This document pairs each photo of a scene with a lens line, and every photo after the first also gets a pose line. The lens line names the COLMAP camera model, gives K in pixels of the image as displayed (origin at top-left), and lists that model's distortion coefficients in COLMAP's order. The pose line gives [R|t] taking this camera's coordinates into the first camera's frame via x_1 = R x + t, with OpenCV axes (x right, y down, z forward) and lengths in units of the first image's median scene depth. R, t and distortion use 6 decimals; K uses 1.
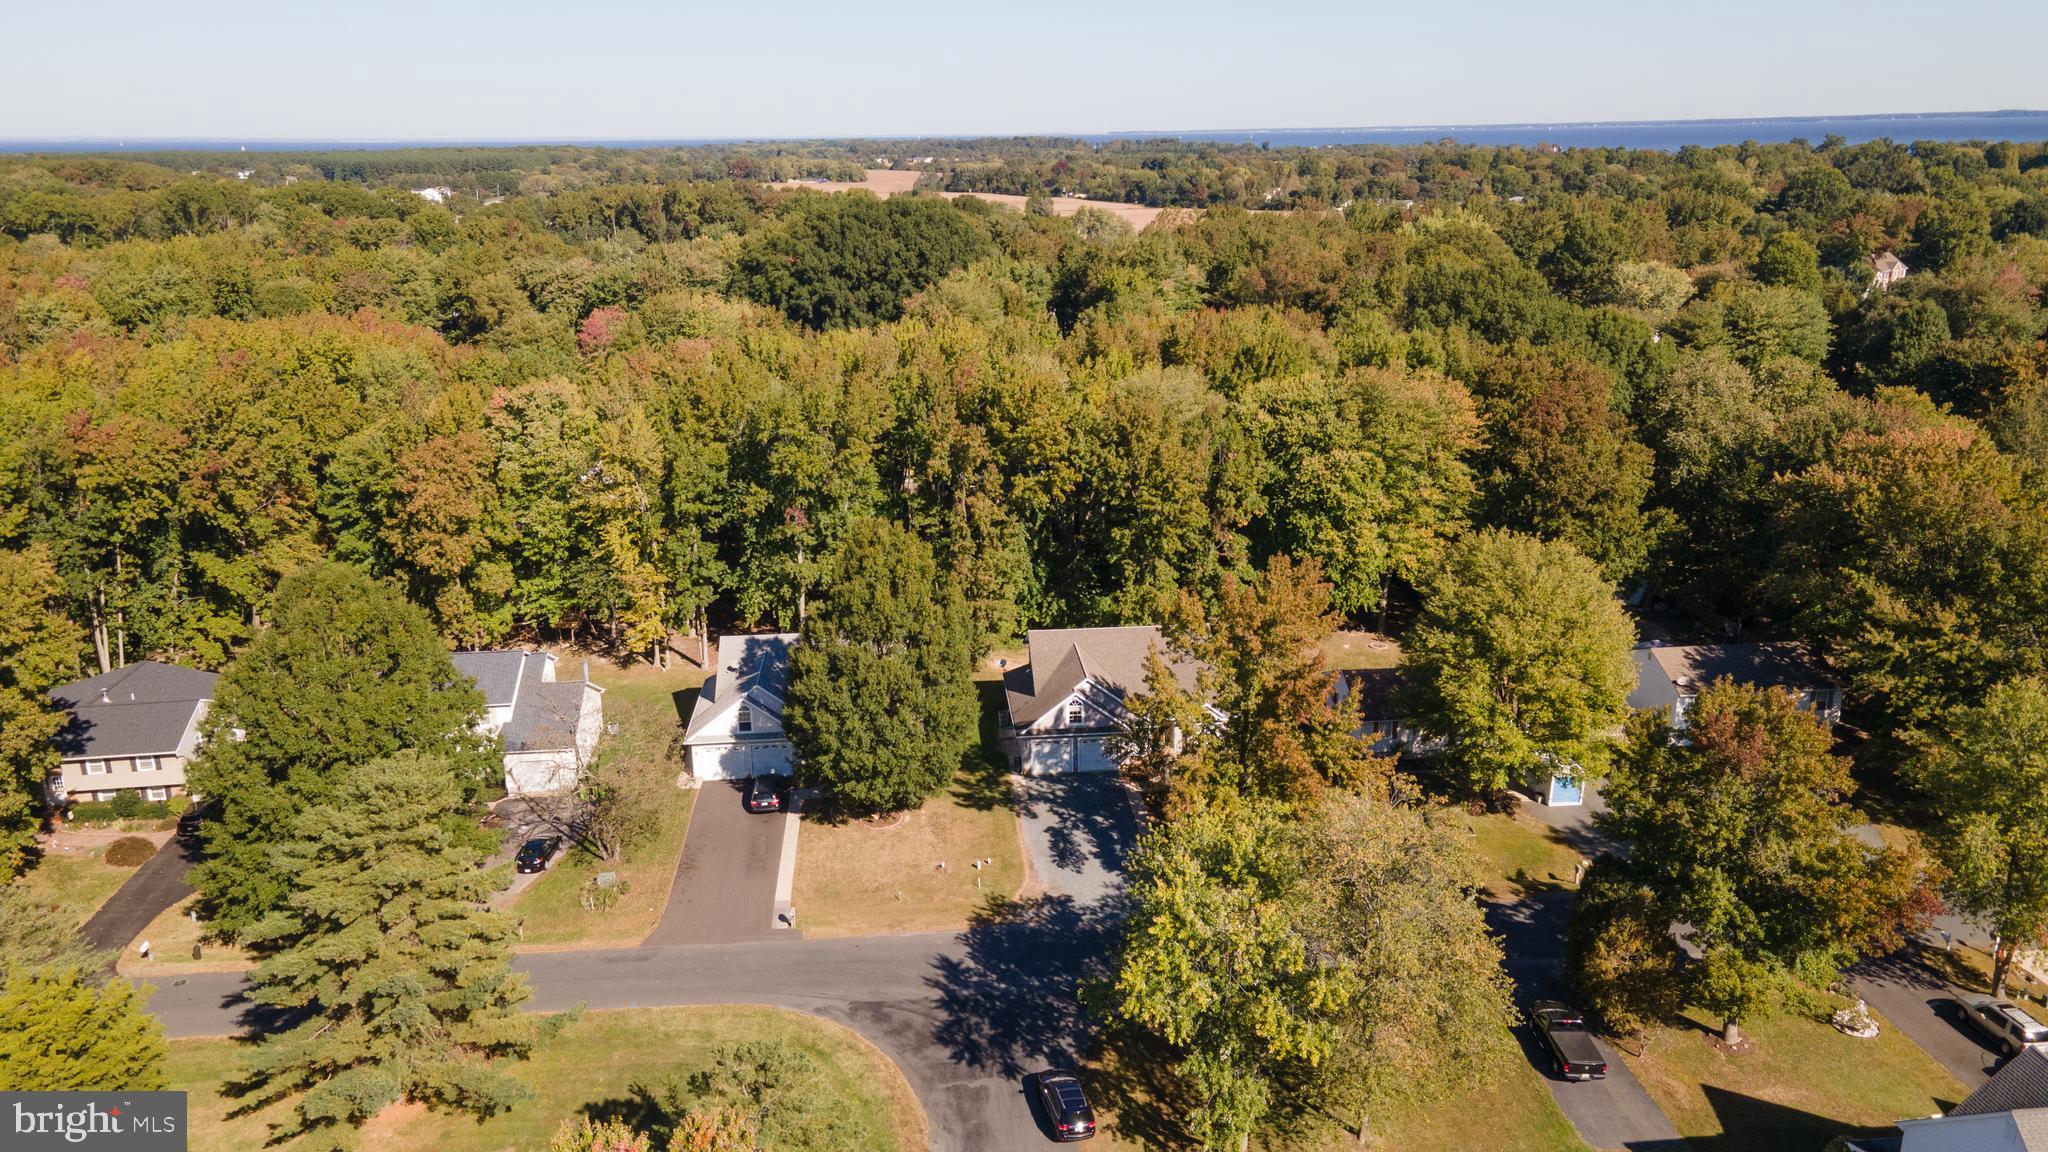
lens RADIAL K [[1486.6, 0, 1010.5], [0, 1486.6, 575.3], [0, 0, 1]] dist [-0.003988, 0.067069]
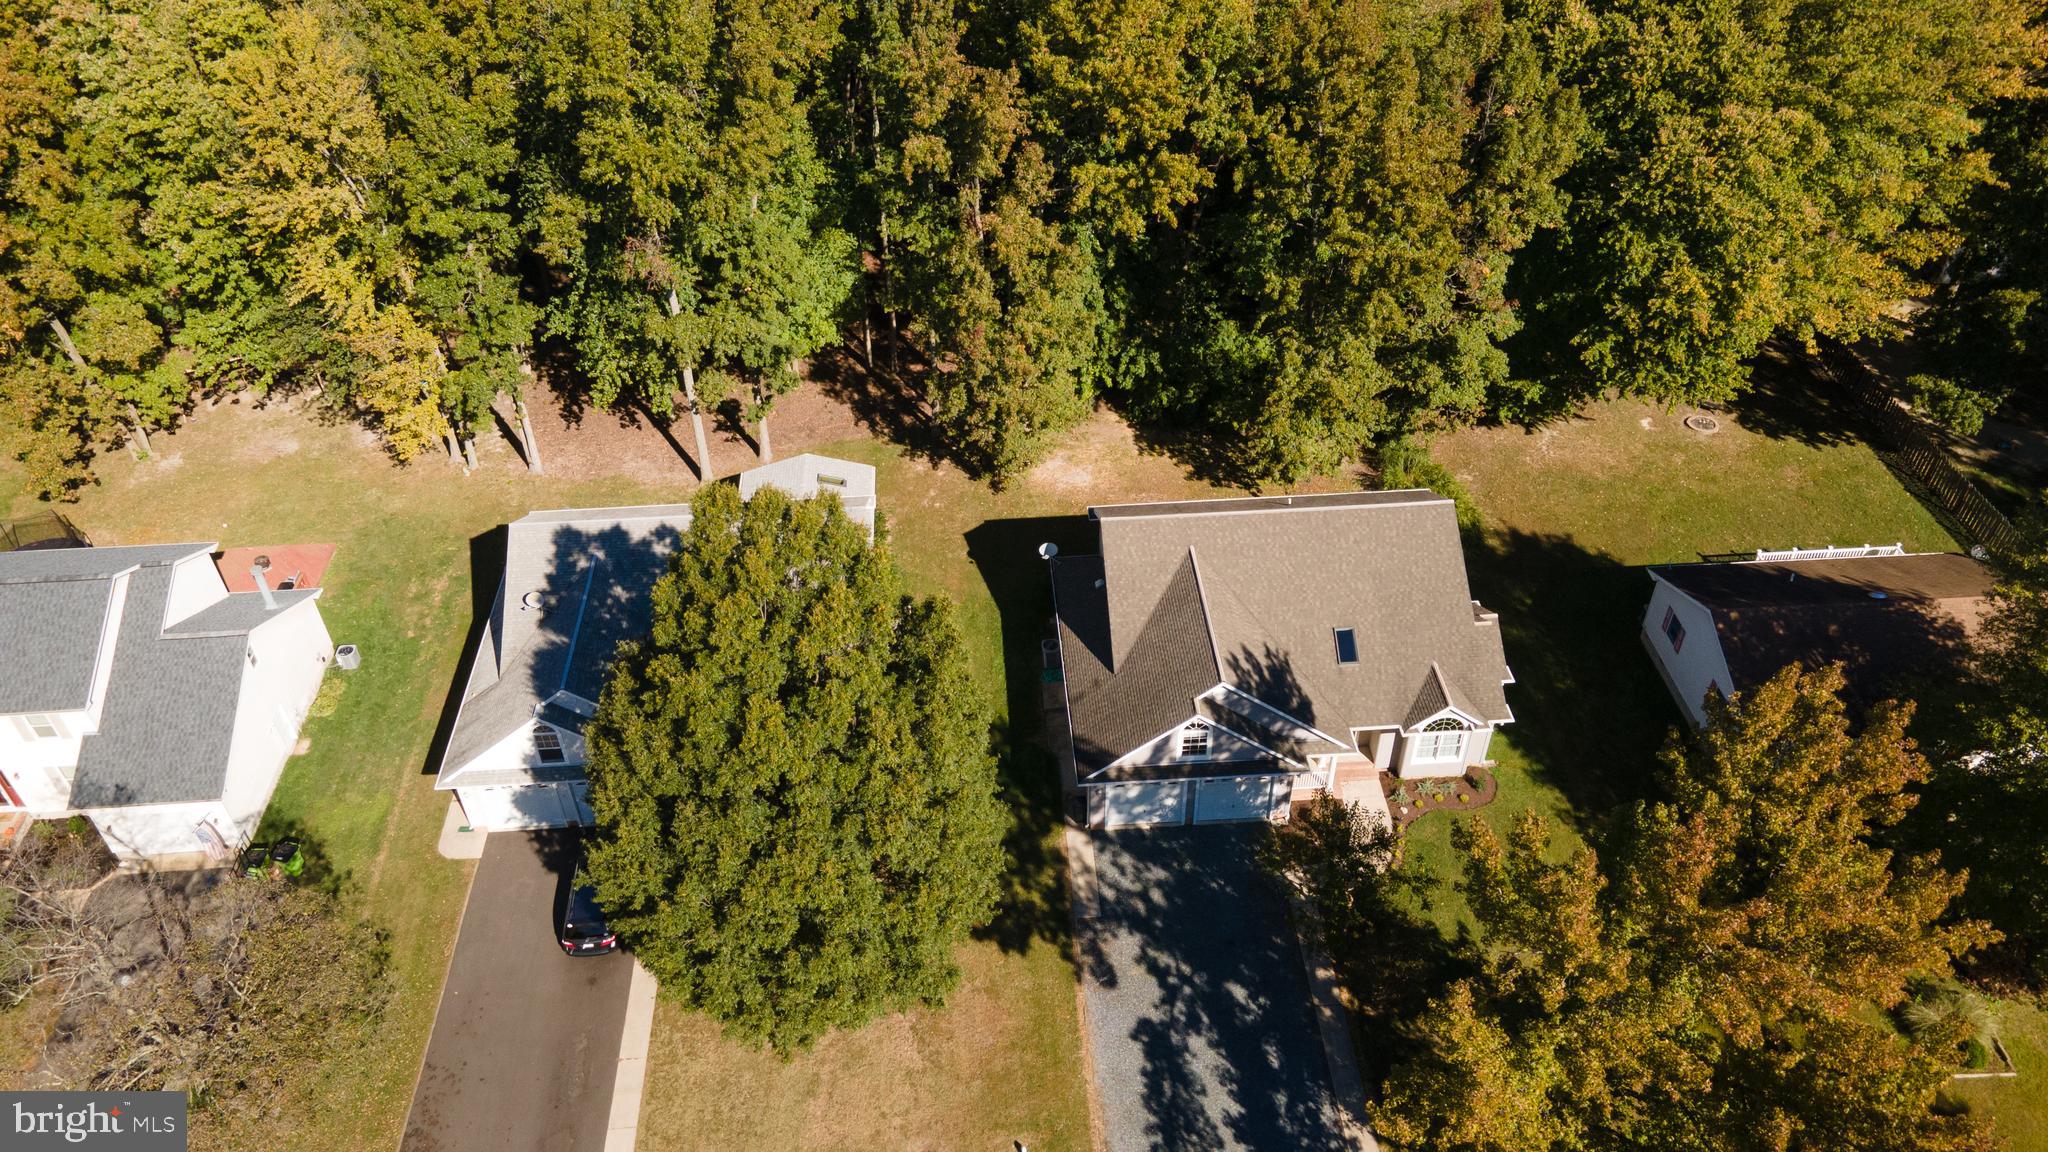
lens RADIAL K [[1486.6, 0, 1010.5], [0, 1486.6, 575.3], [0, 0, 1]] dist [-0.003988, 0.067069]
pose [[0.999738, 0.010752, -0.020207, -0.008153], [-0.001738, 0.915920, 0.401357, -0.142931], [0.022824, -0.401216, 0.915699, 0.489106]]
